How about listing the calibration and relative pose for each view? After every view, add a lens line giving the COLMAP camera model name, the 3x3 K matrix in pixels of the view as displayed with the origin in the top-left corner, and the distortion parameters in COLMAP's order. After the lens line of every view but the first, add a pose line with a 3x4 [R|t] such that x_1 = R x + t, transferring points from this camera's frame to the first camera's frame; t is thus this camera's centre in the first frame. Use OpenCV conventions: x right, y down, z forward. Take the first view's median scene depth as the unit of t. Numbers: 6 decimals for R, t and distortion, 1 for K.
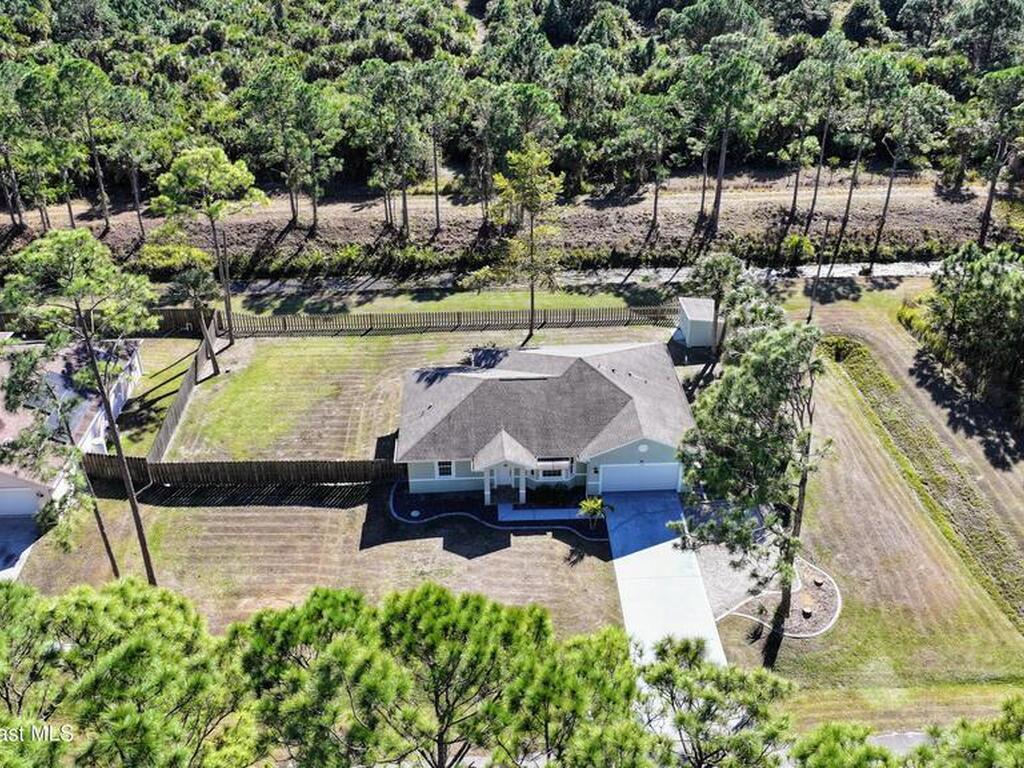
lens RADIAL K [[966.1, 0, 512.0], [0, 966.1, 384.0], [0, 0, 1]] dist [0.013617, -0.001315]
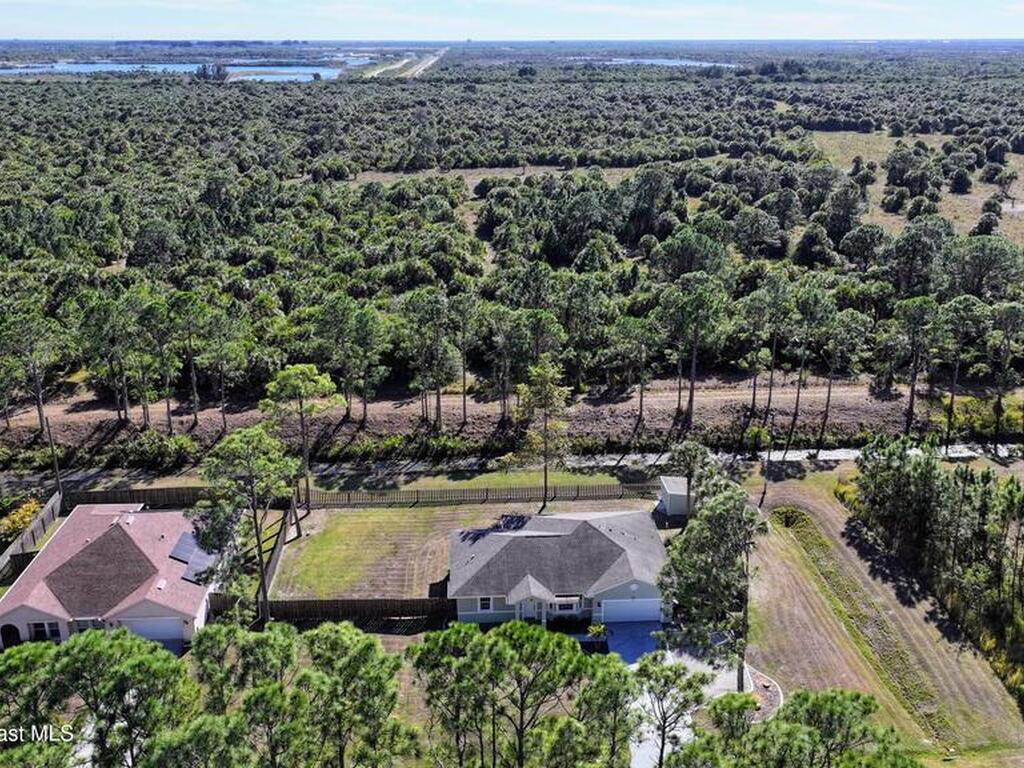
lens RADIAL K [[966.1, 0, 512.0], [0, 966.1, 384.0], [0, 0, 1]] dist [0.013617, -0.001315]
pose [[0.999979, -0.000799, 0.006381, -0.025008], [0.002004, 0.981576, -0.191062, 0.027538], [-0.006111, 0.191071, 0.981557, -0.221209]]
